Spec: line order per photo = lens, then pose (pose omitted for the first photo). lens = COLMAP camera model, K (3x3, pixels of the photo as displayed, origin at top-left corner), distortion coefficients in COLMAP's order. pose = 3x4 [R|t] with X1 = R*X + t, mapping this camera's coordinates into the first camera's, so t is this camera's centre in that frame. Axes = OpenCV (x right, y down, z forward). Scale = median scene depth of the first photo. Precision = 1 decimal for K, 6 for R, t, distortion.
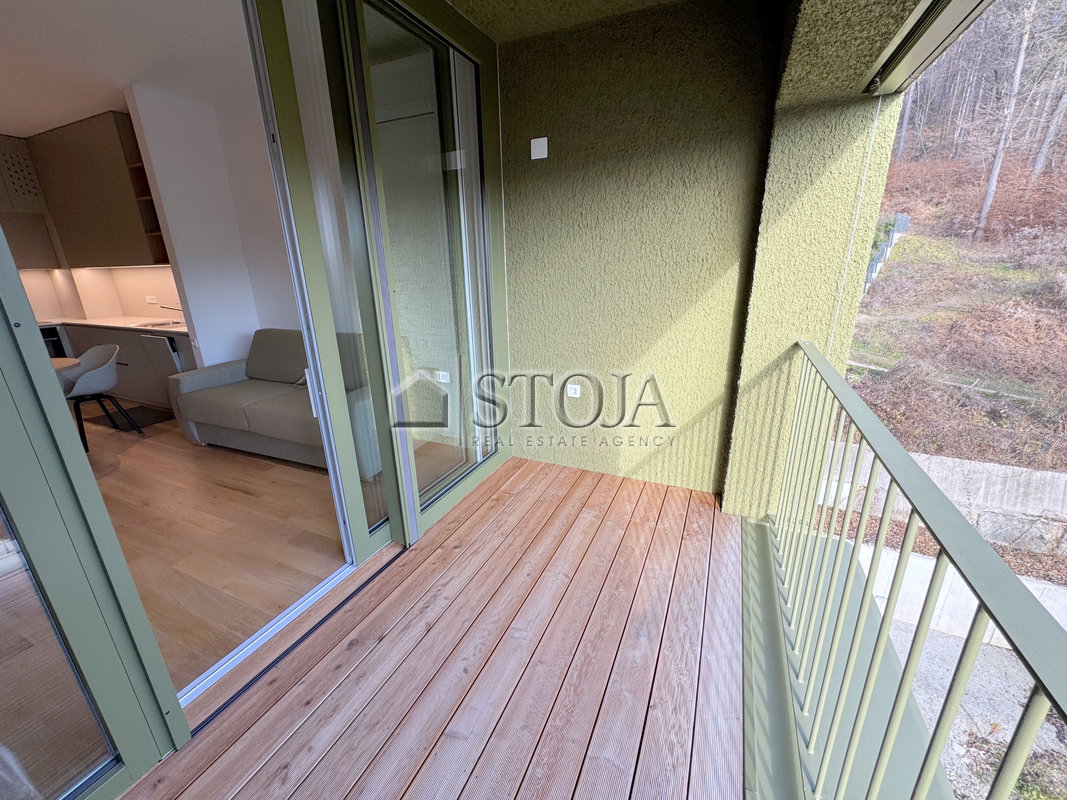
lens RADIAL K [[425.2, 0, 533.5], [0, 425.2, 400.0], [0, 0, 1]] dist [-0.000607, -0.000030]
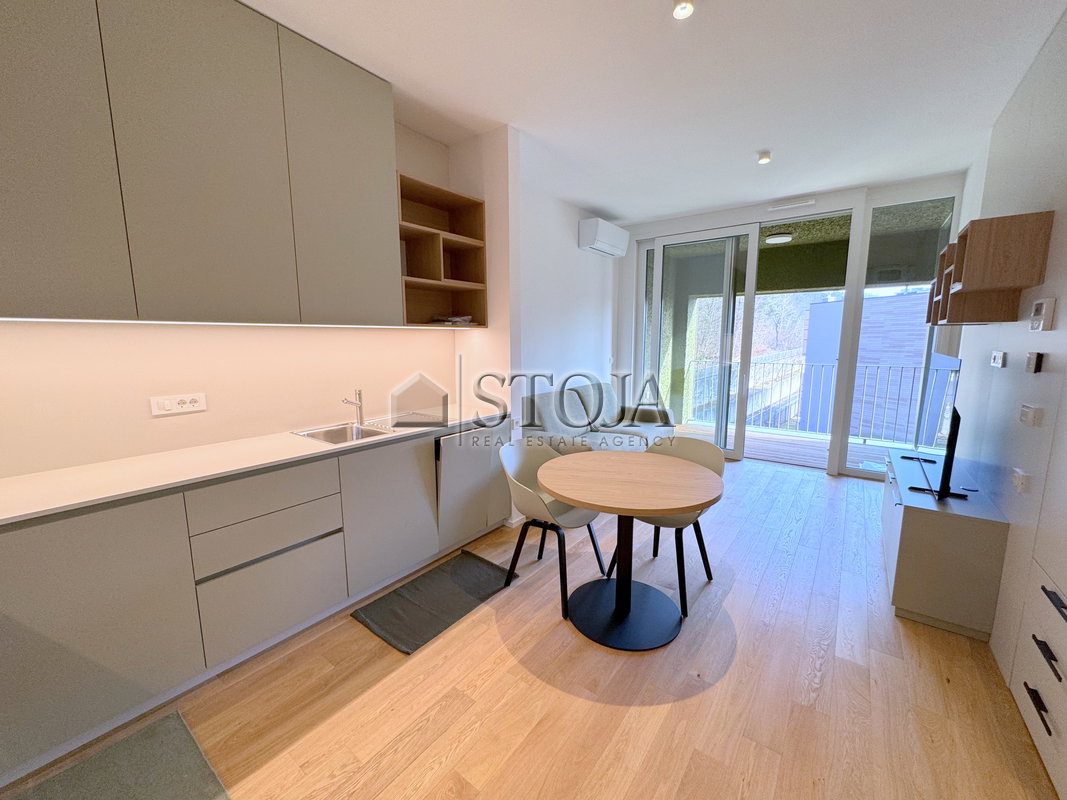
lens RADIAL K [[425.2, 0, 533.5], [0, 425.2, 400.0], [0, 0, 1]] dist [-0.000607, -0.000030]
pose [[0.212067, -0.121028, 0.969732, -1.584124], [0.298597, 0.952872, 0.053625, -0.211790], [-0.930520, 0.278187, 0.238211, 0.779414]]
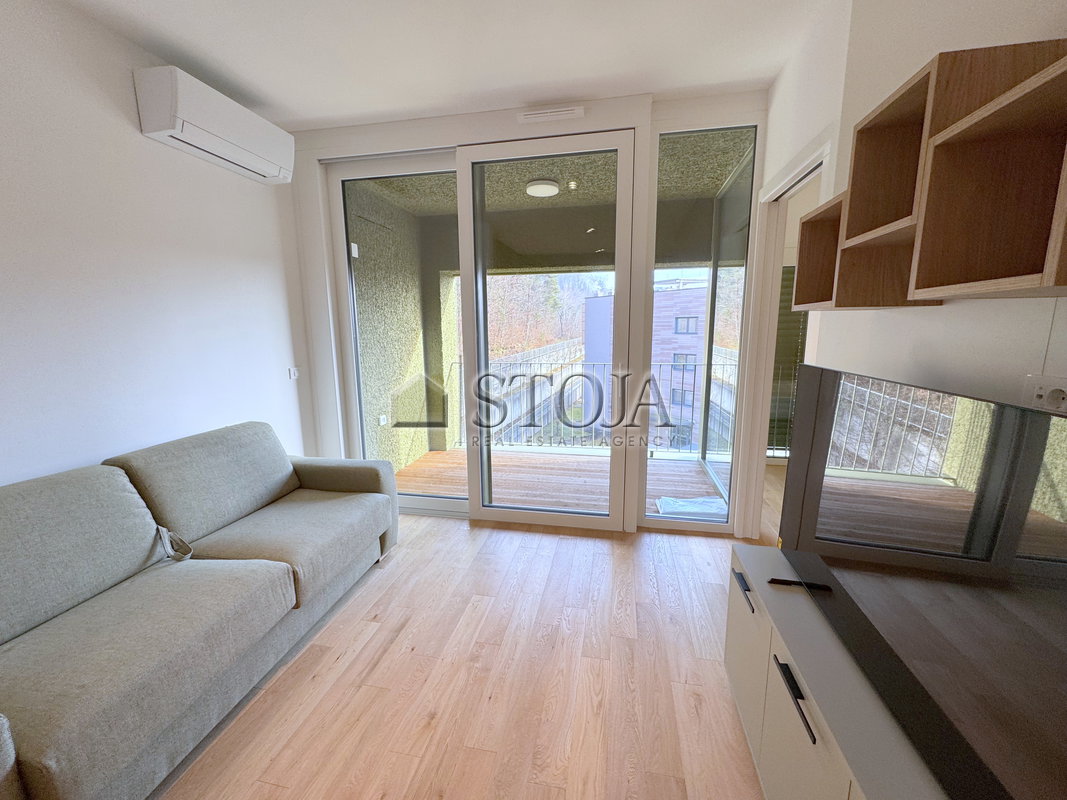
lens RADIAL K [[425.2, 0, 533.5], [0, 425.2, 400.0], [0, 0, 1]] dist [-0.000607, -0.000030]
pose [[-0.233442, -0.139612, 0.962296, -1.011973], [0.310868, 0.926985, 0.209902, -0.164735], [-0.921339, 0.348147, -0.172997, 0.577888]]
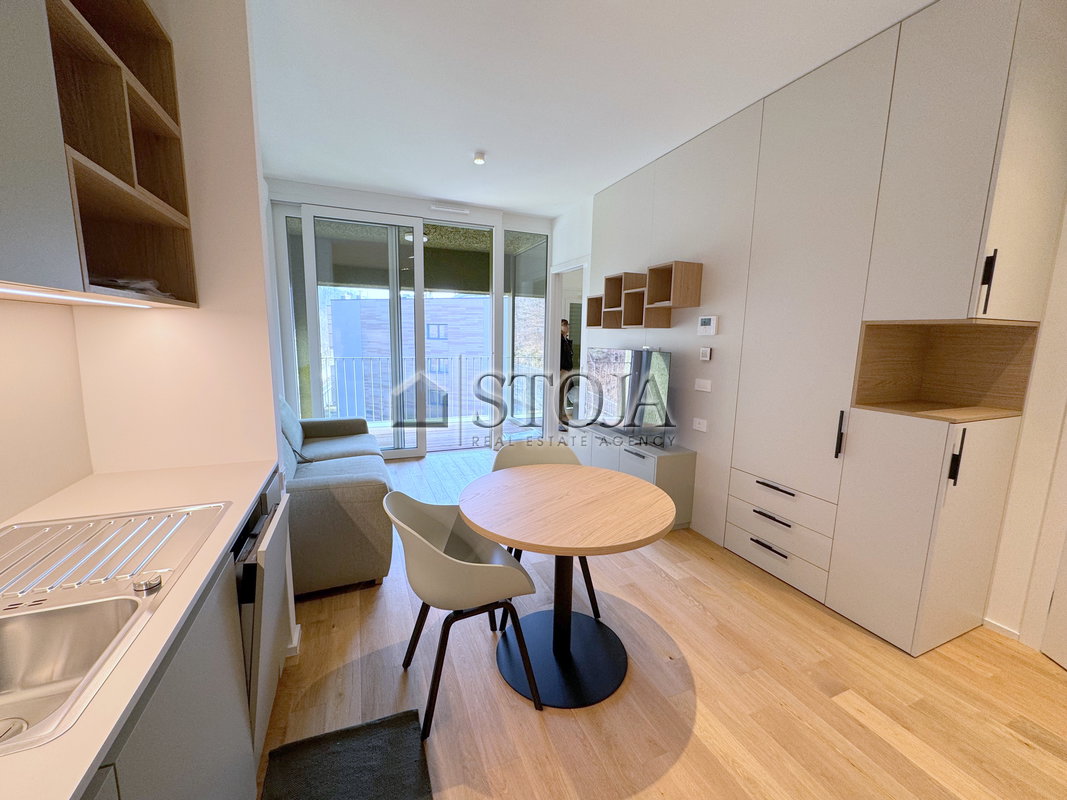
lens RADIAL K [[425.2, 0, 533.5], [0, 425.2, 400.0], [0, 0, 1]] dist [-0.000607, -0.000030]
pose [[-0.734004, -0.094971, 0.672473, -1.318870], [0.206425, 0.912130, 0.354130, -0.323273], [-0.647014, 0.398748, -0.649902, 1.106195]]
